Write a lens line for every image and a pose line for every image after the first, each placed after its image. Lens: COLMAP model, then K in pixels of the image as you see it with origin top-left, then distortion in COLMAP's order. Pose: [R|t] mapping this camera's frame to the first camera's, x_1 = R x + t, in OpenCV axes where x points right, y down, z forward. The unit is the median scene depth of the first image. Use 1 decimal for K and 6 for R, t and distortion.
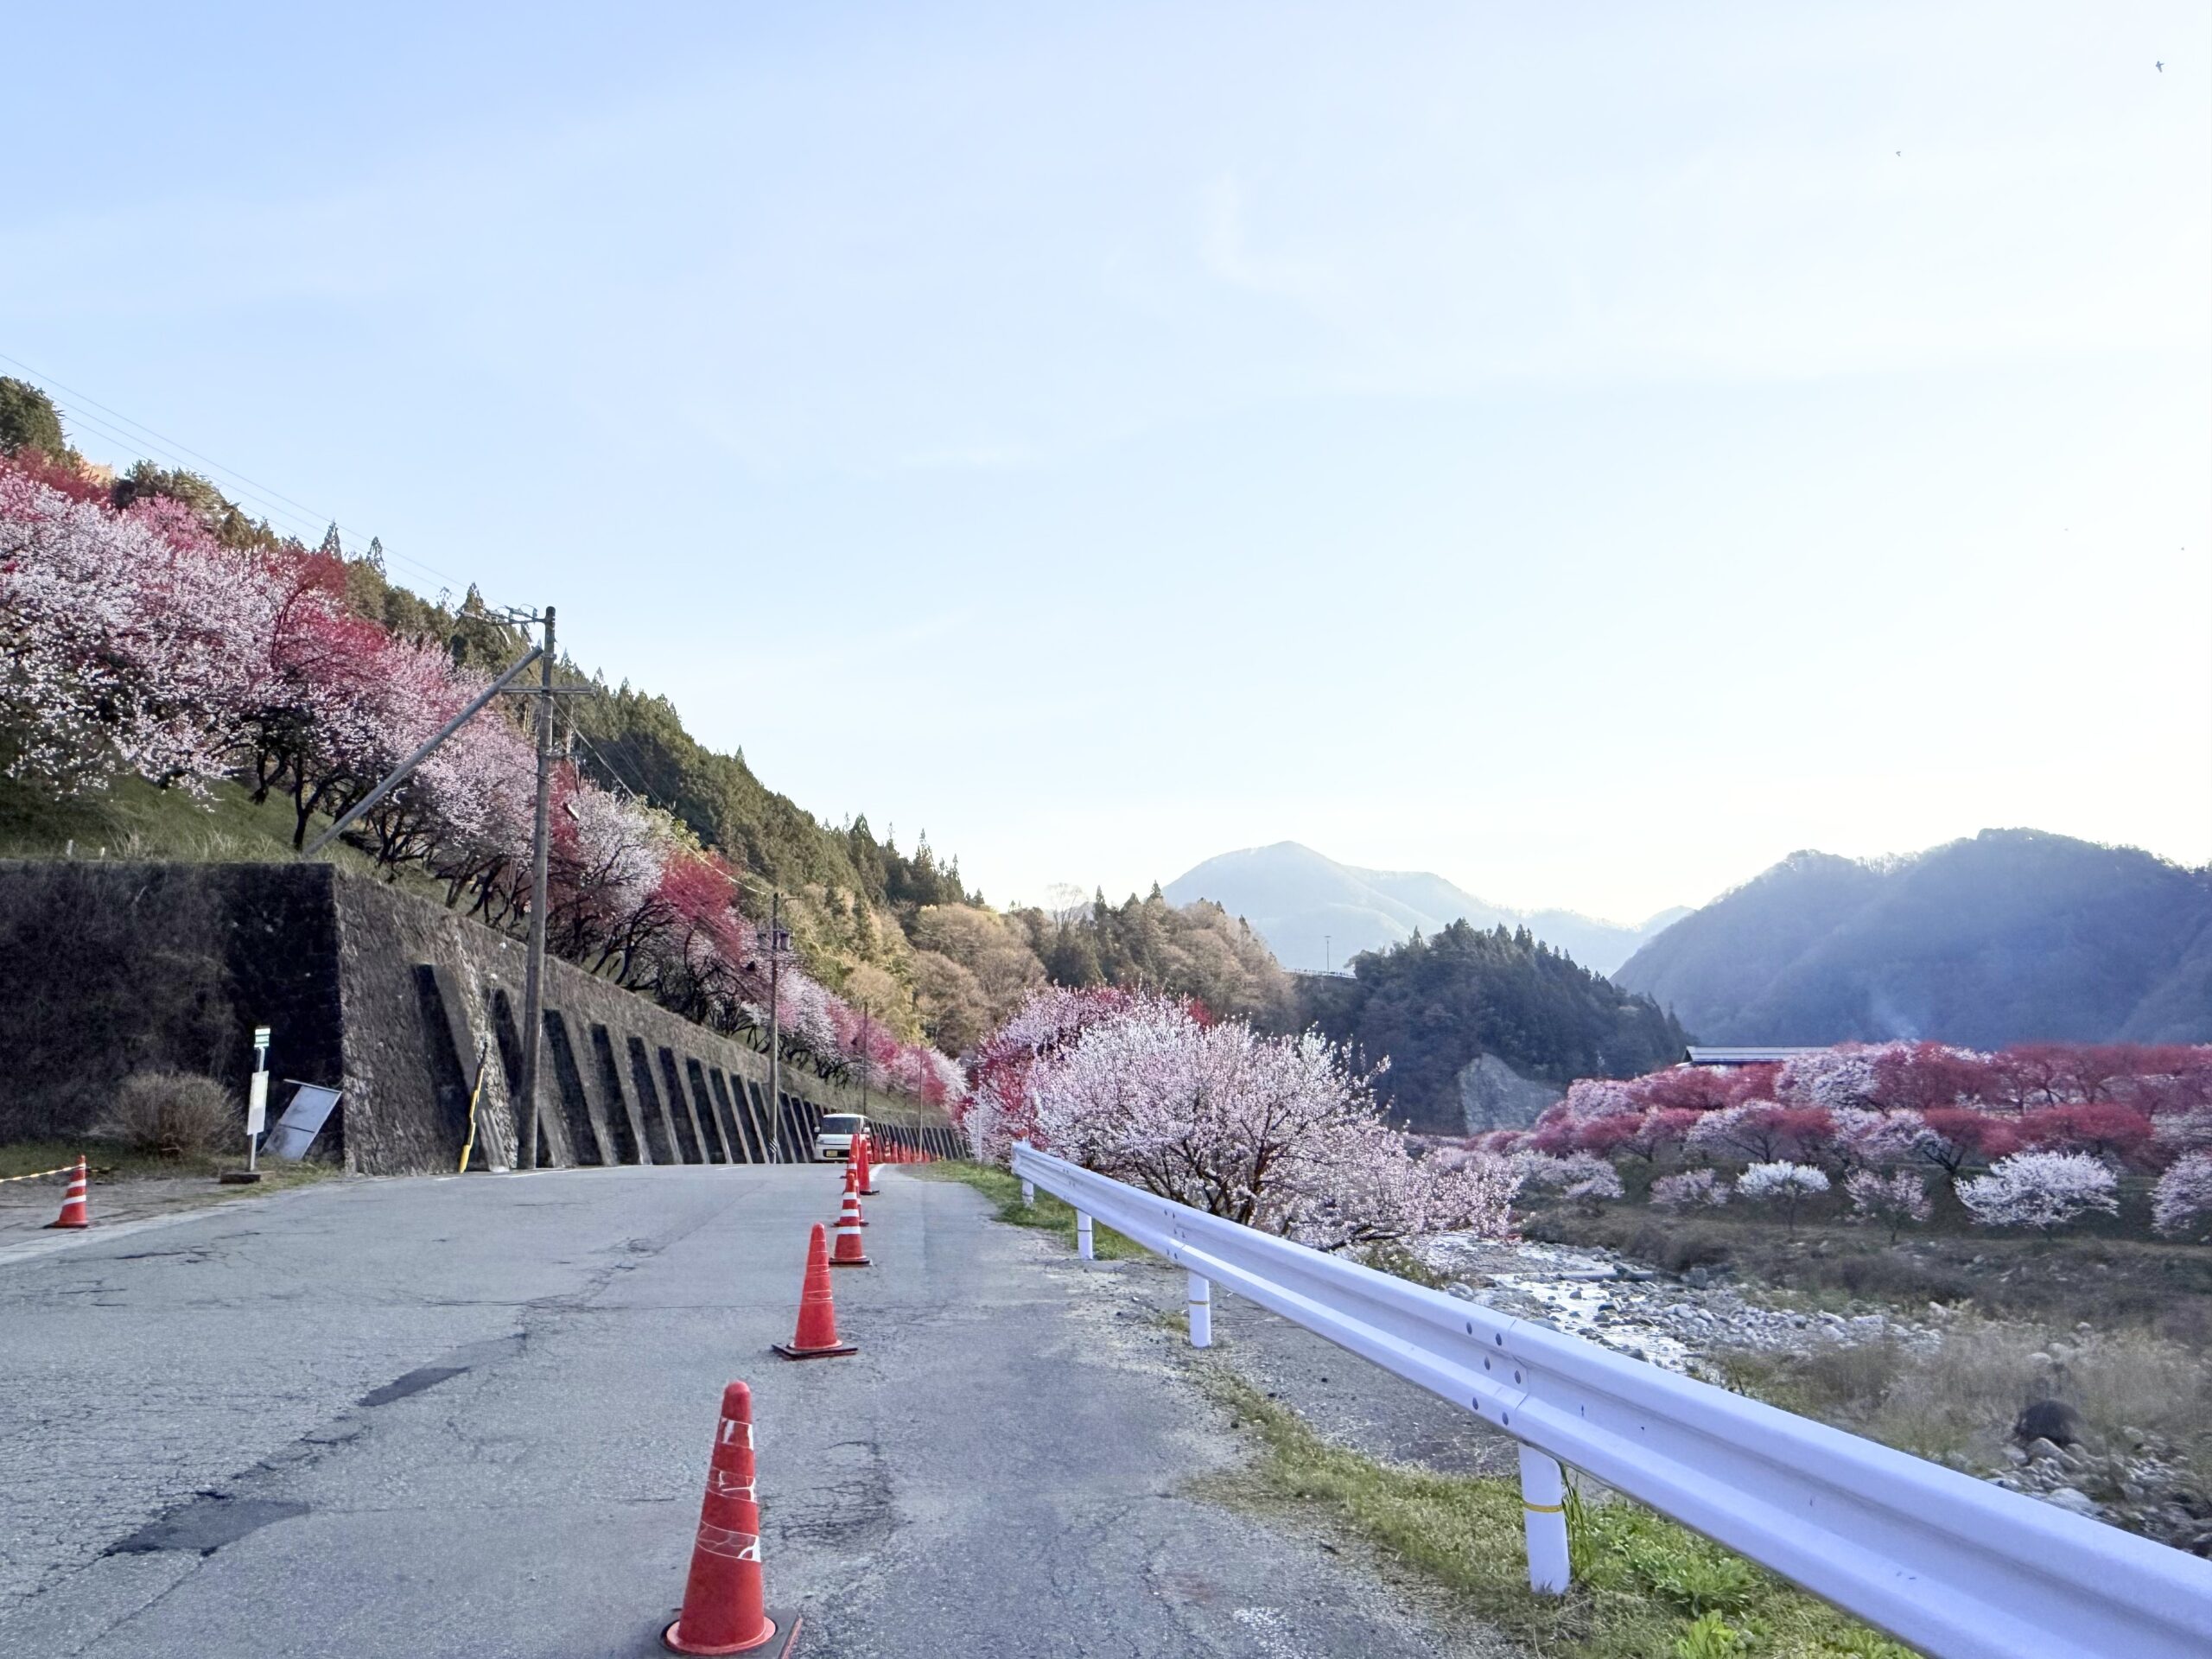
lens RADIAL K [[1443.8, 0, 1093.7], [0, 1443.8, 838.0], [0, 0, 1]] dist [-0.019762, 0.004920]
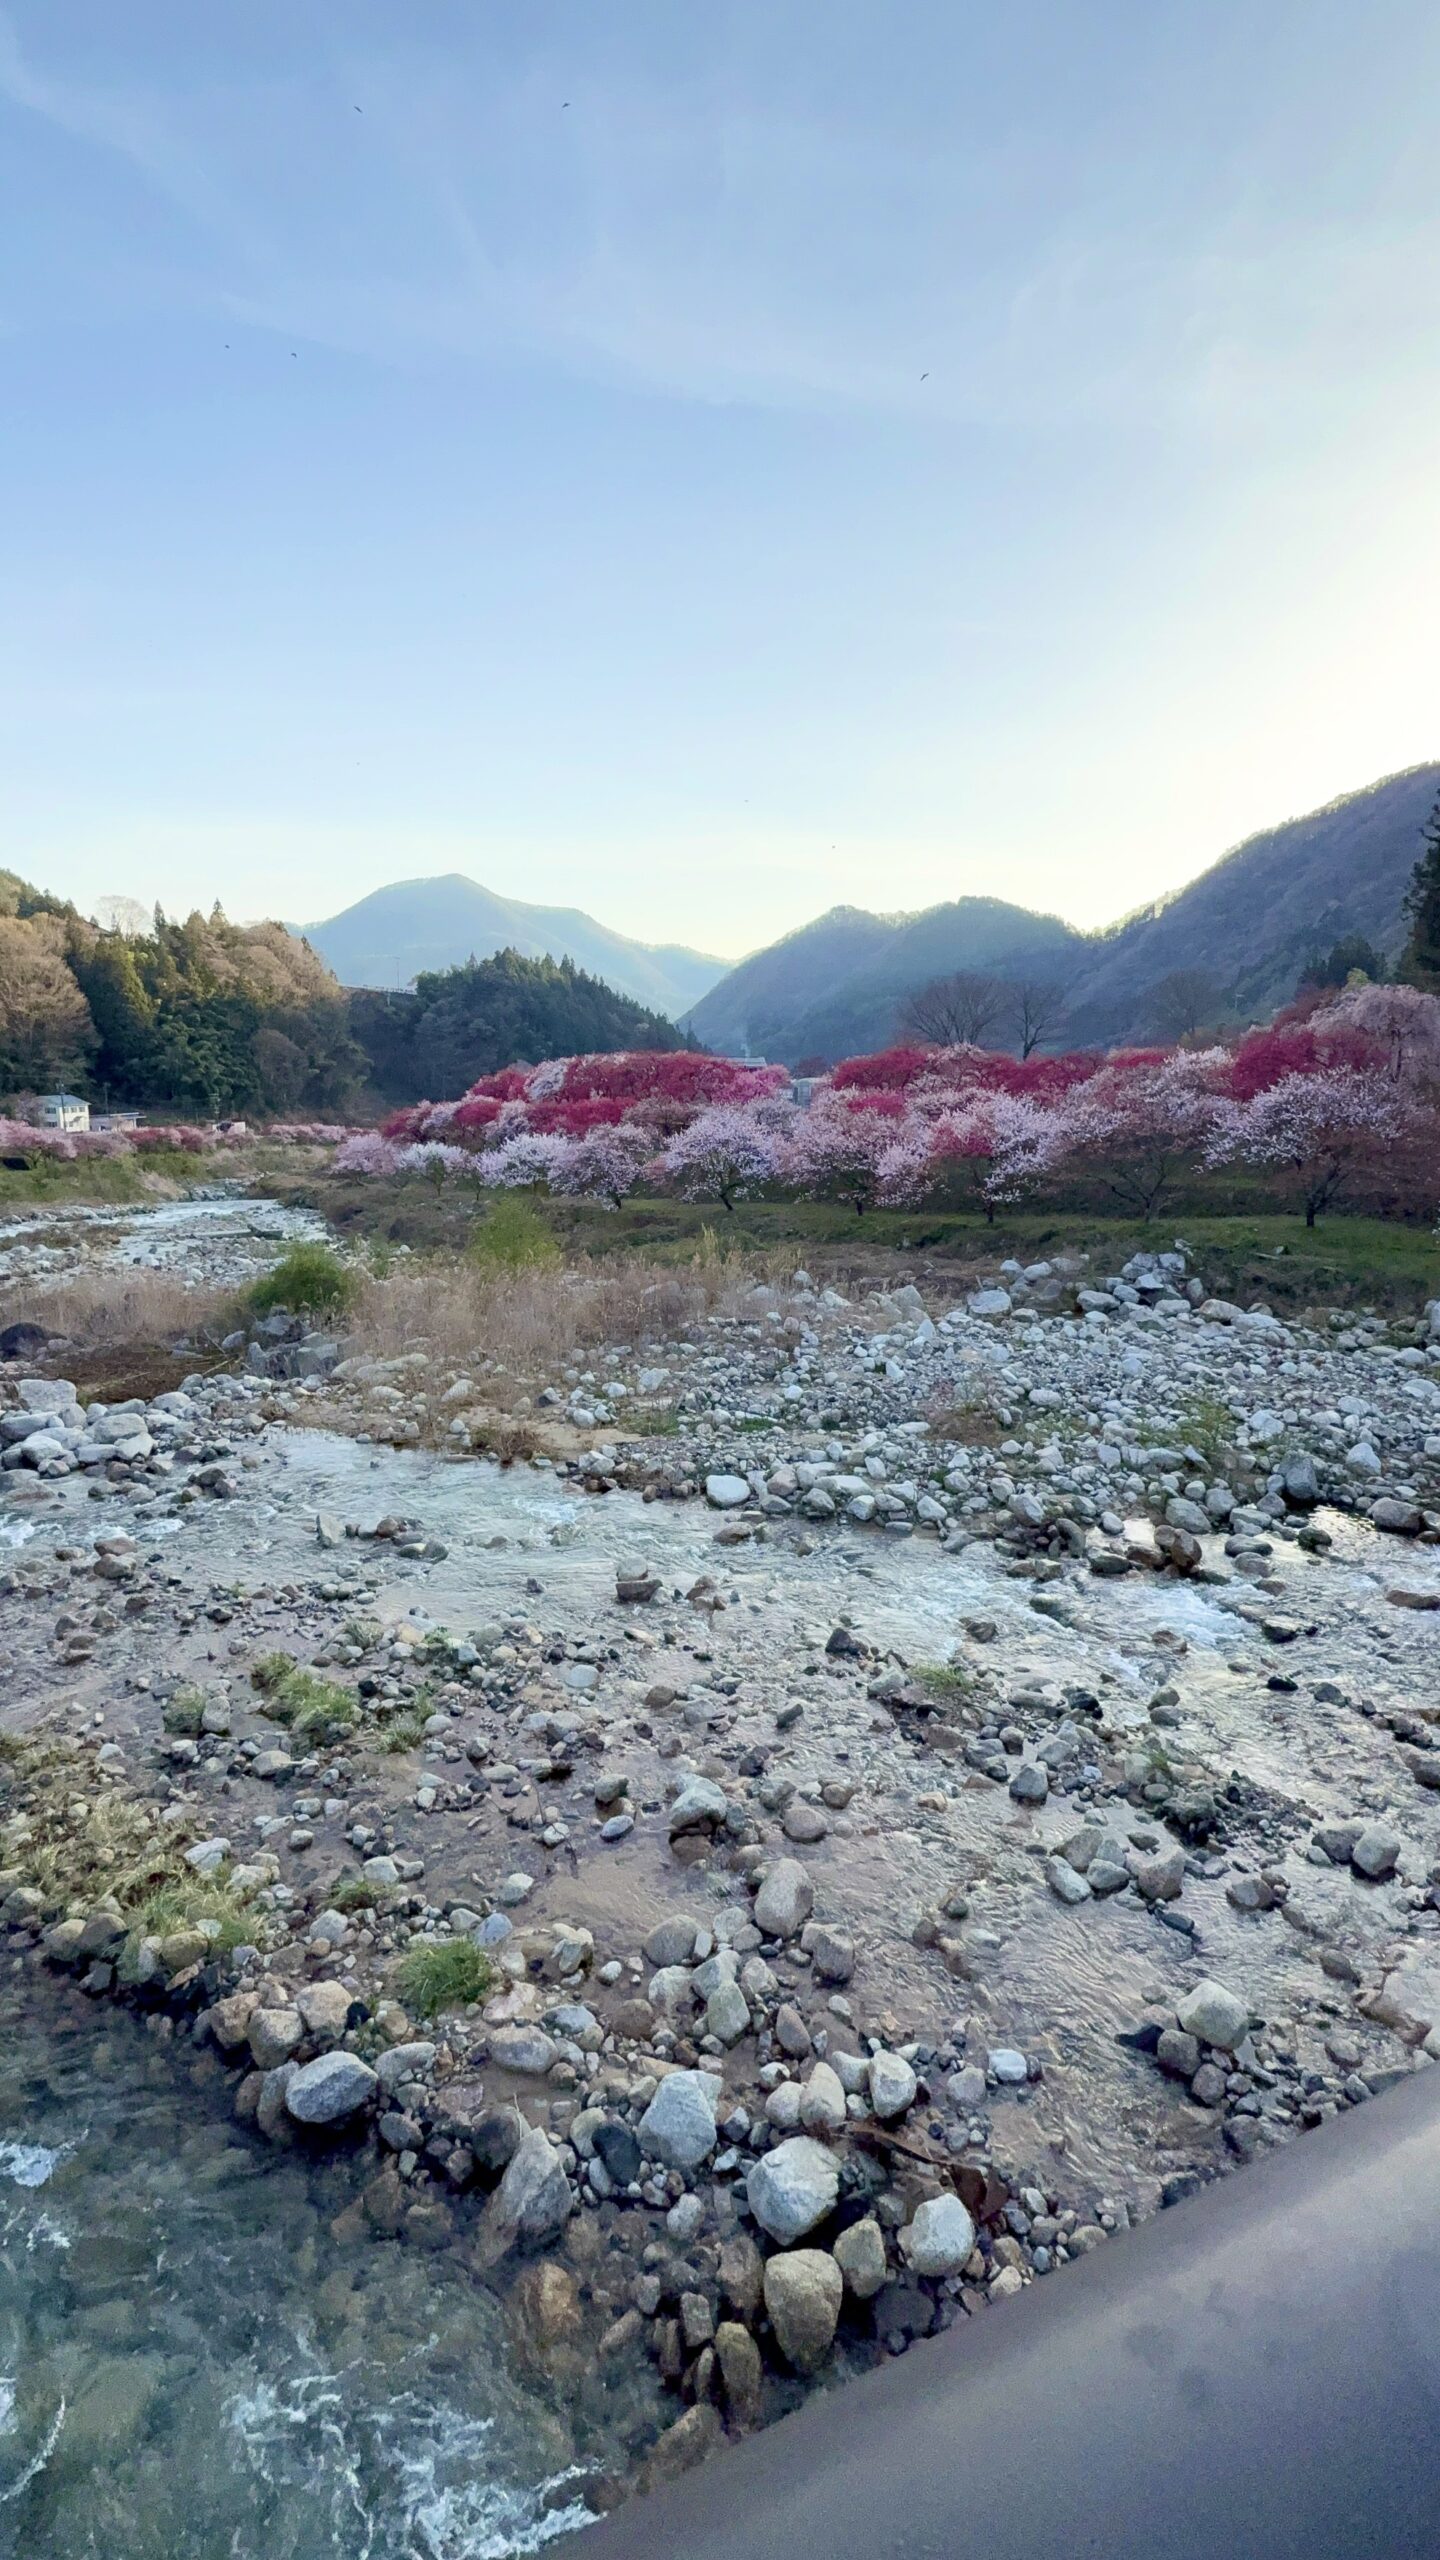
lens RADIAL K [[1167.2, 0, 715.7], [0, 1167.2, 1278.2], [0, 0, 1]] dist [0.003721, -0.000507]
pose [[0.944324, -0.051173, 0.325014, 0.118930], [-0.057833, 0.946634, 0.317080, -0.002004], [-0.323896, -0.318223, 0.890969, -0.019242]]
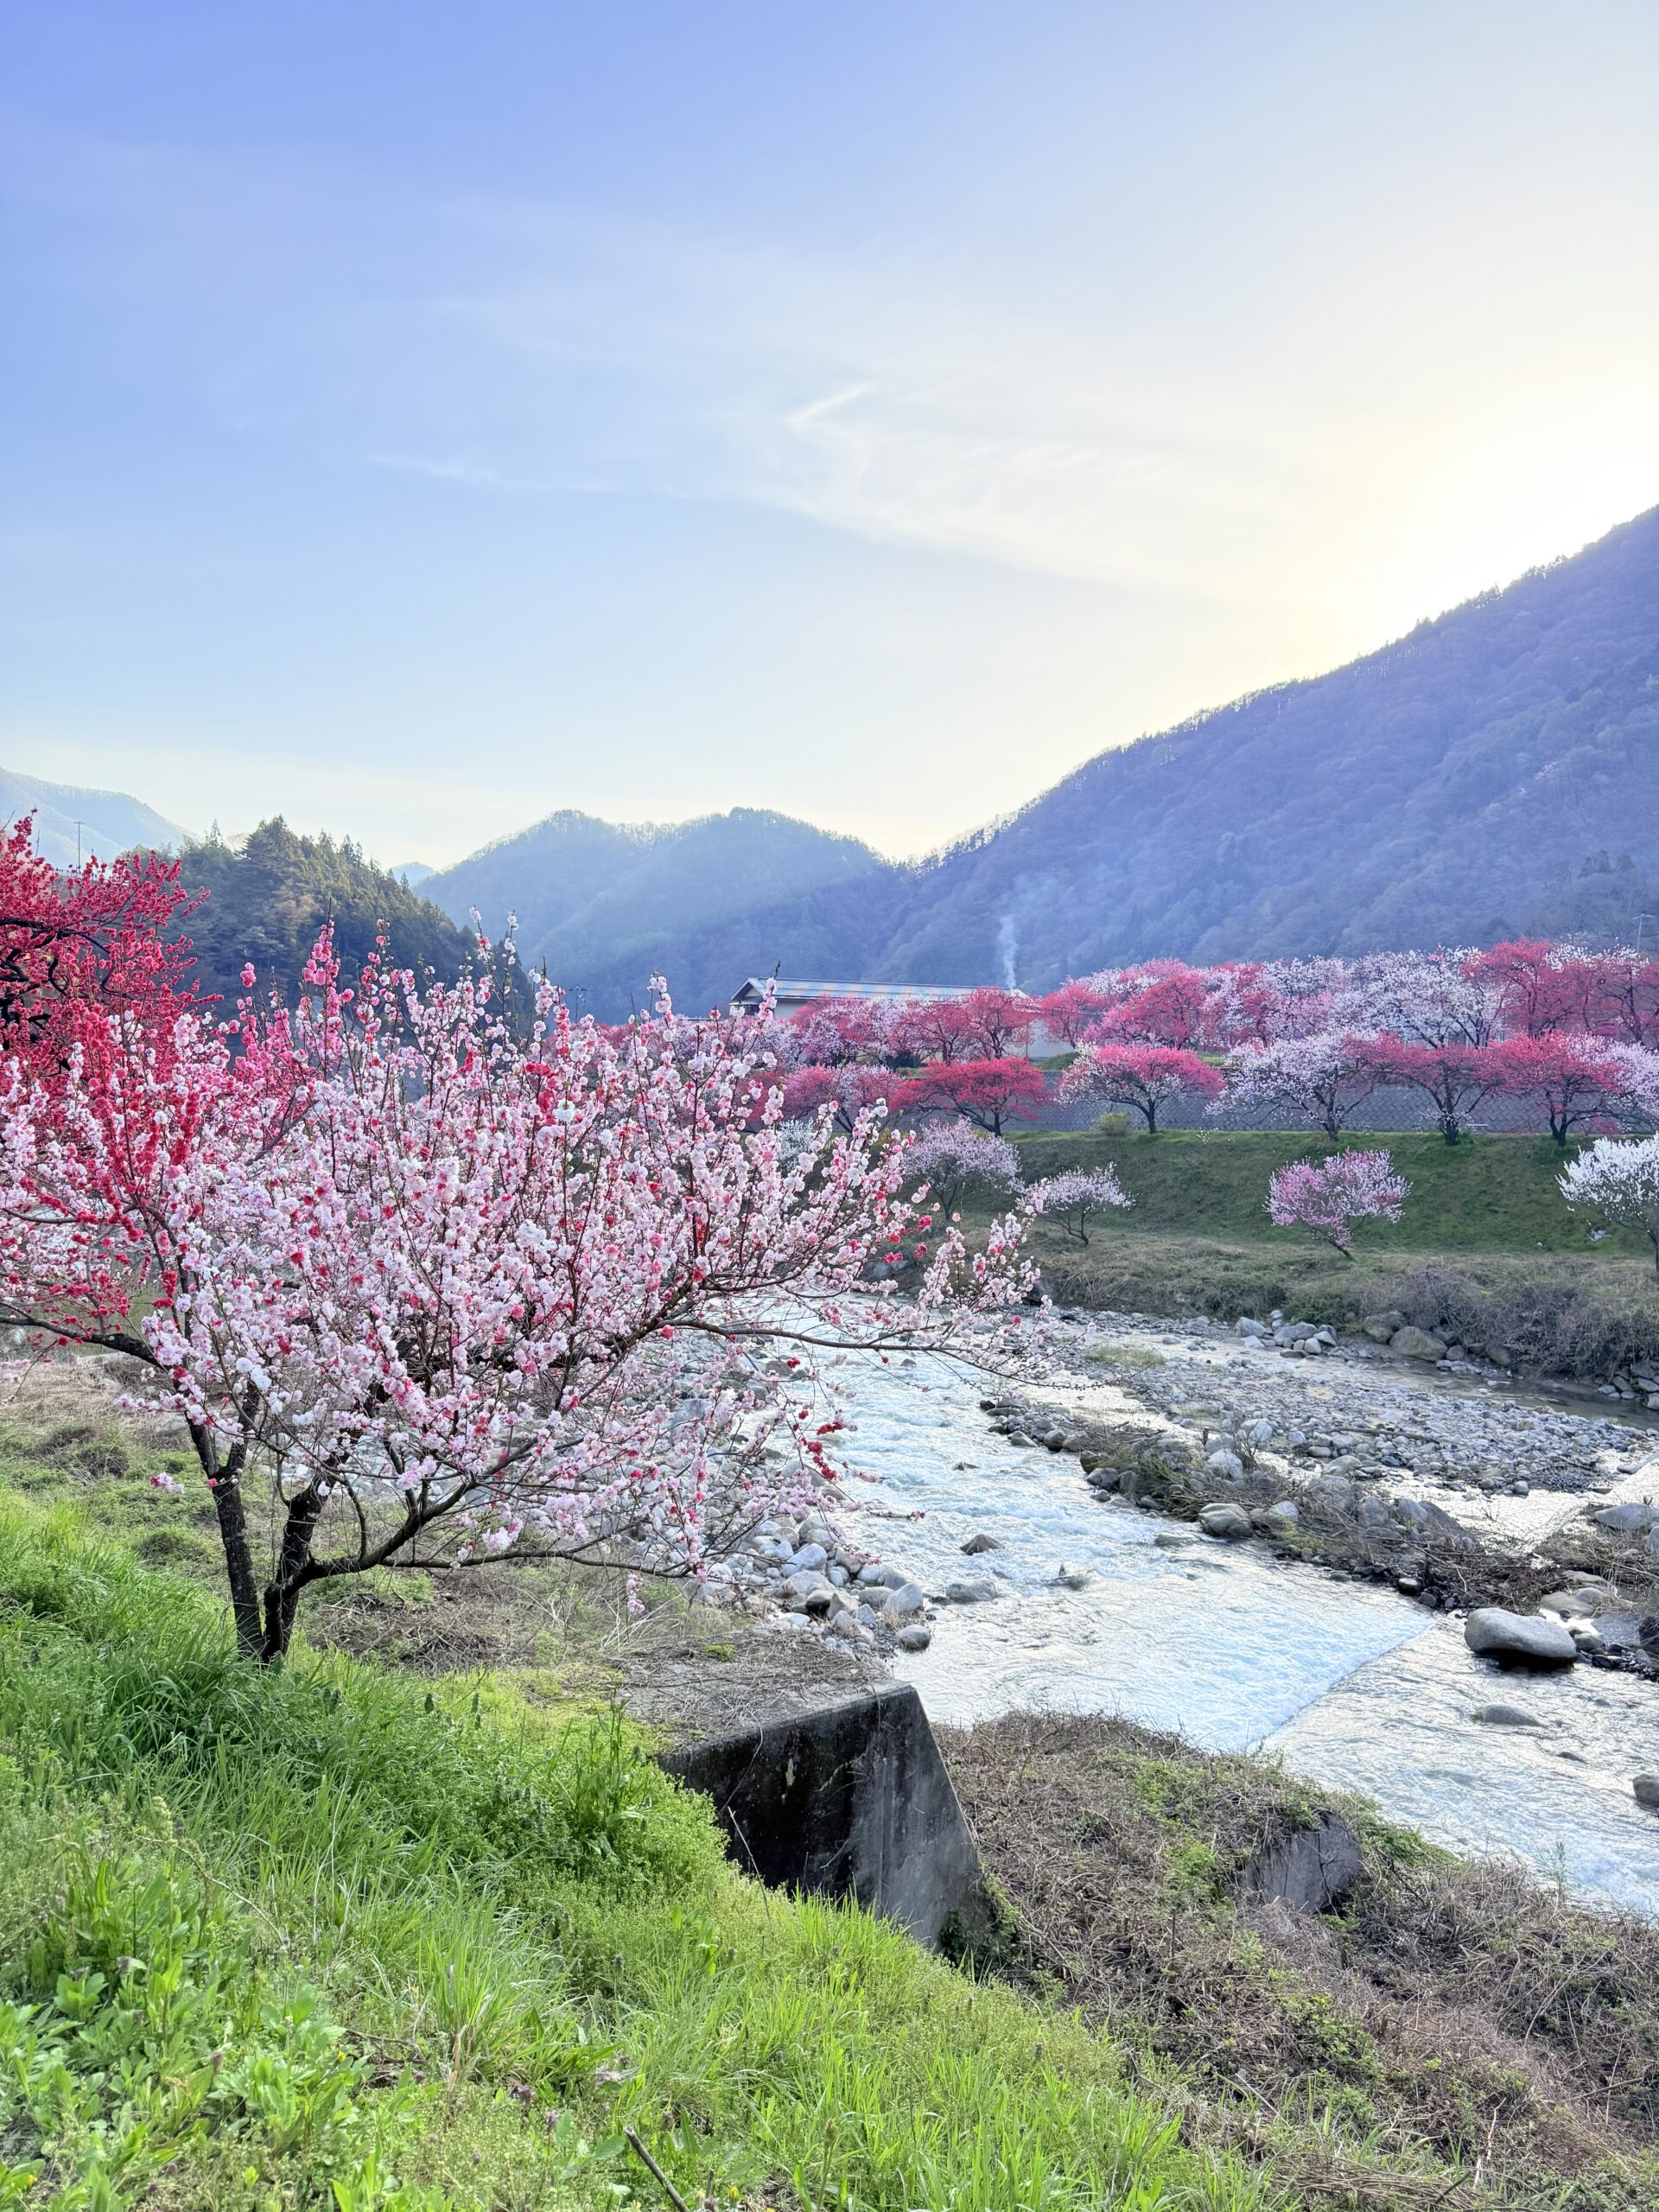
lens RADIAL K [[1549.6, 0, 830.9], [0, 1549.6, 1106.2], [0, 0, 1]] dist [0.063752, -0.074416]
pose [[0.788411, -0.010343, 0.615061, -0.023596], [-0.114583, 0.979891, 0.163355, 0.052500], [-0.604382, -0.199266, 0.771372, 0.248205]]
